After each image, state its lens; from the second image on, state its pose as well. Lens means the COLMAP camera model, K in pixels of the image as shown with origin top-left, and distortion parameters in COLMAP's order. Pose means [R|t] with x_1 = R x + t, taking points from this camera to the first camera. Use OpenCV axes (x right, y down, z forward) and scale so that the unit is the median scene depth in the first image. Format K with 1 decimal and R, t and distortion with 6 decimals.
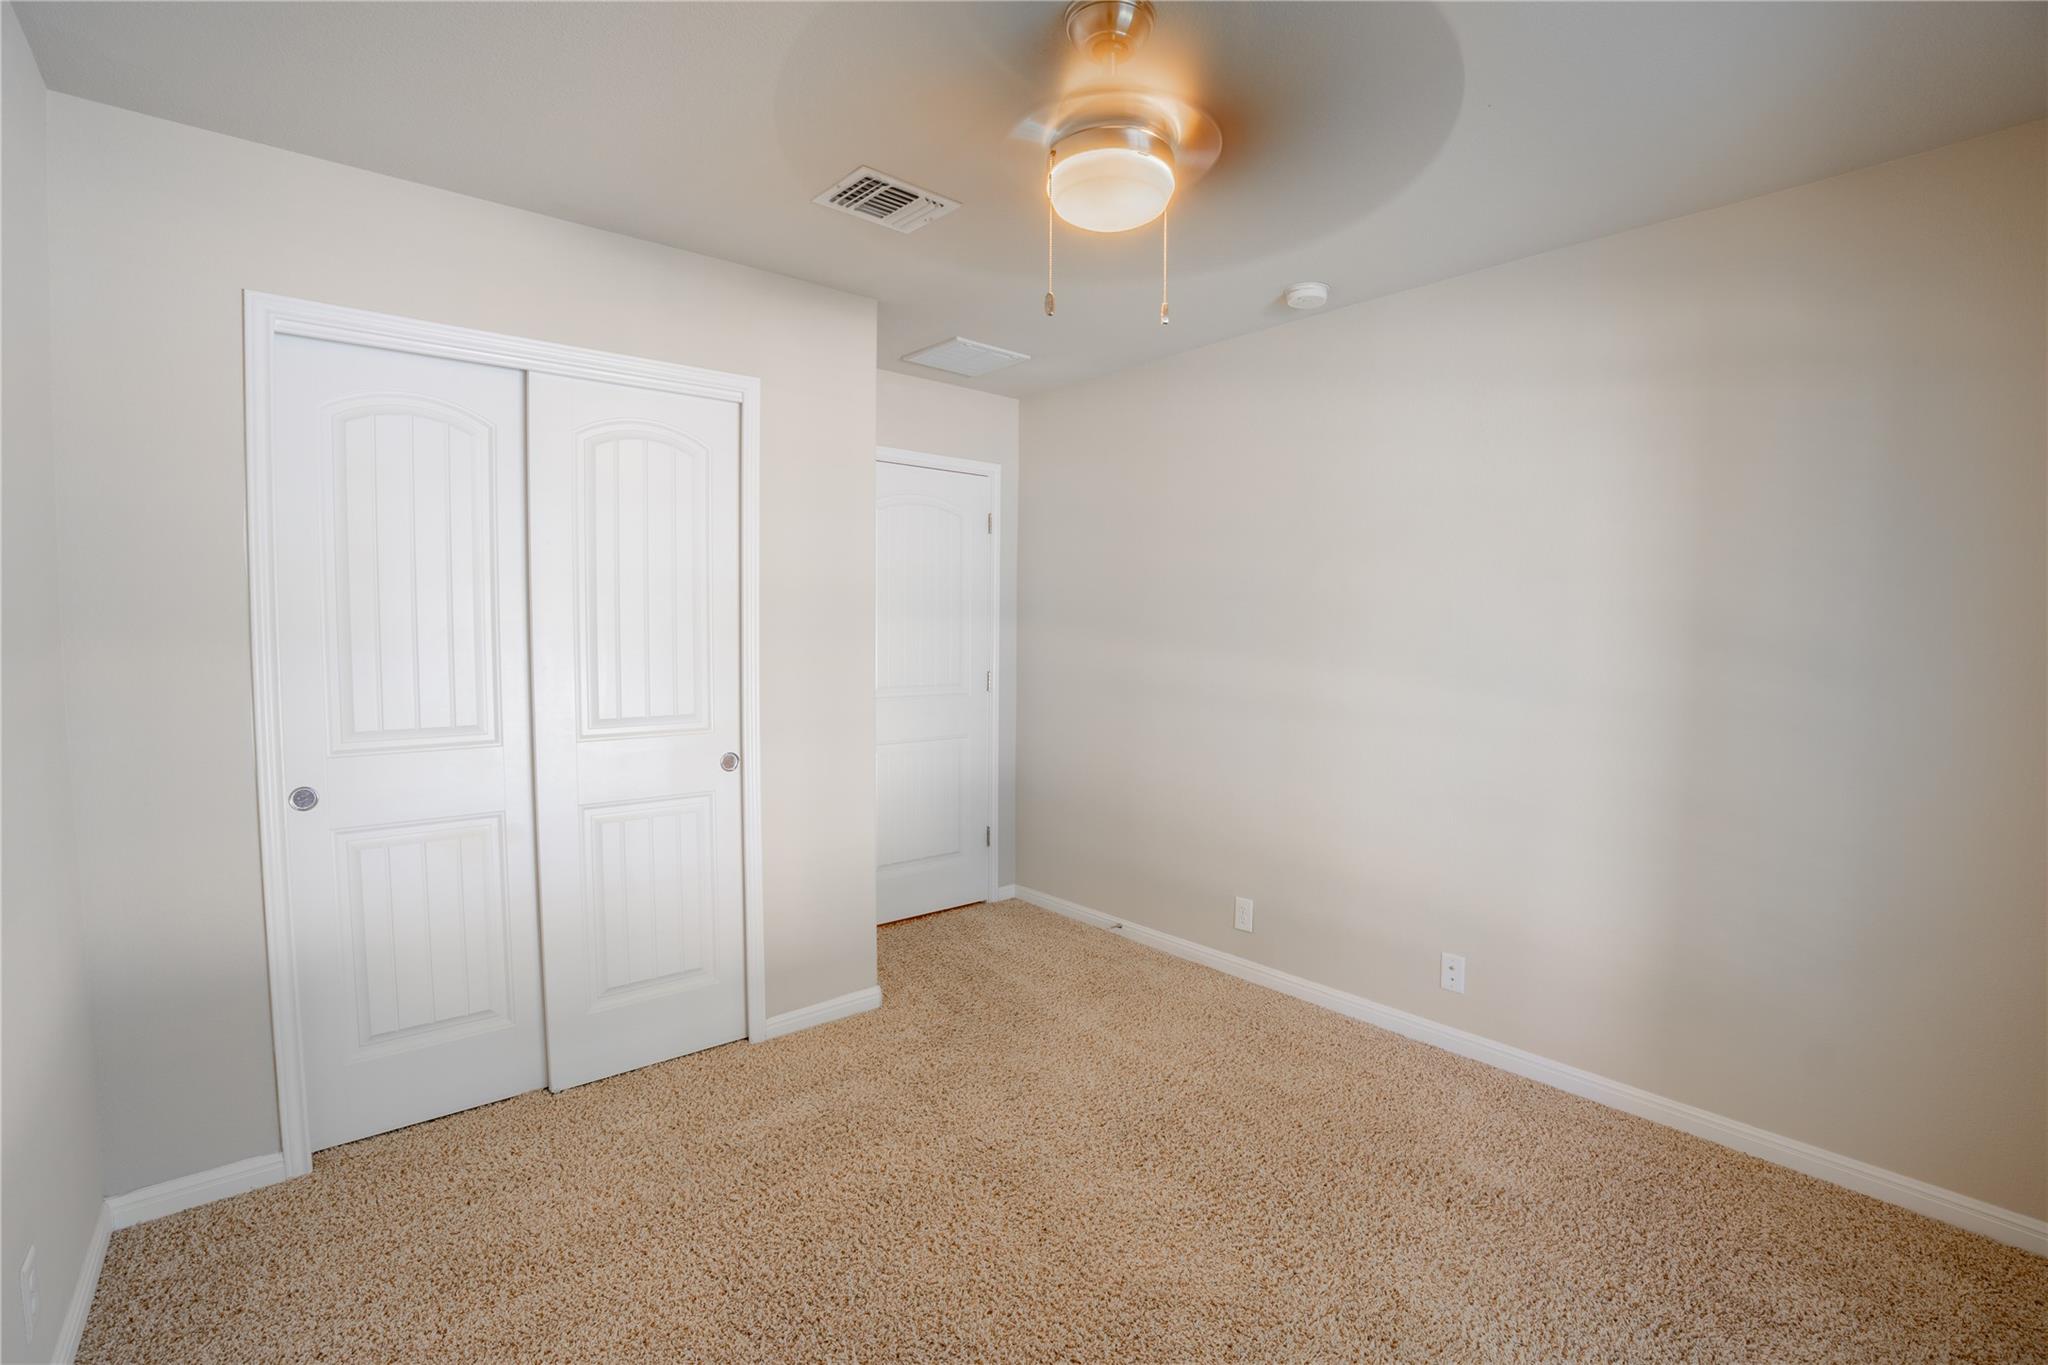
lens RADIAL K [[919.9, 0, 1016.1], [0, 919.9, 674.9], [0, 0, 1]] dist [-0.003388, -0.000480]
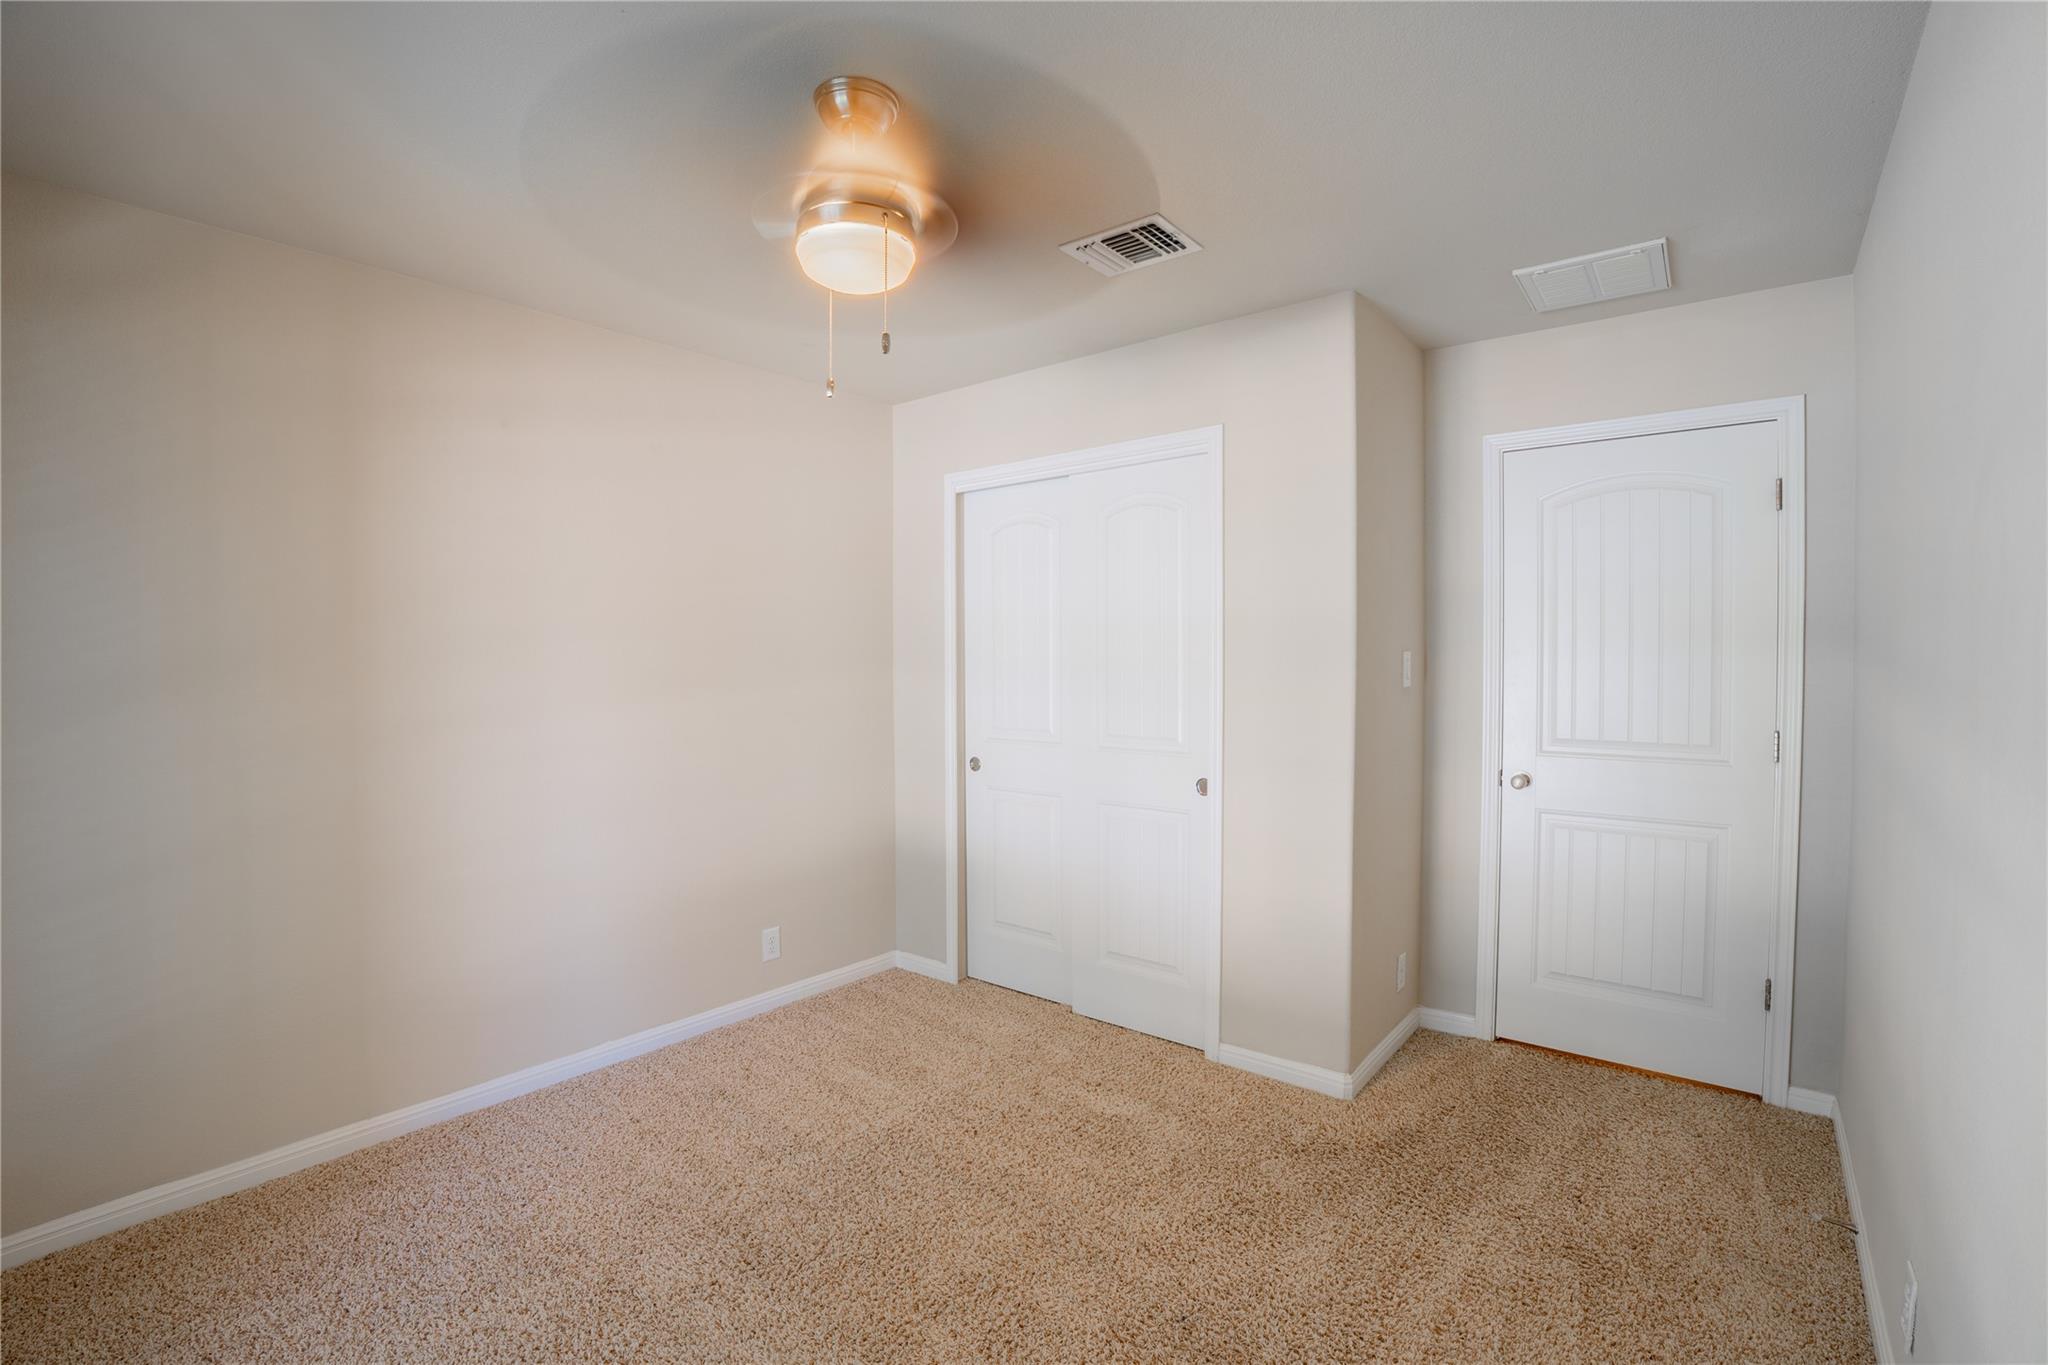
lens RADIAL K [[919.9, 0, 1016.1], [0, 919.9, 674.9], [0, 0, 1]] dist [-0.003388, -0.000480]
pose [[0.229691, 0.032976, -0.972705, 0.589912], [-0.037330, 0.998989, 0.025052, -0.049302], [0.972547, 0.030557, 0.230690, 0.463895]]
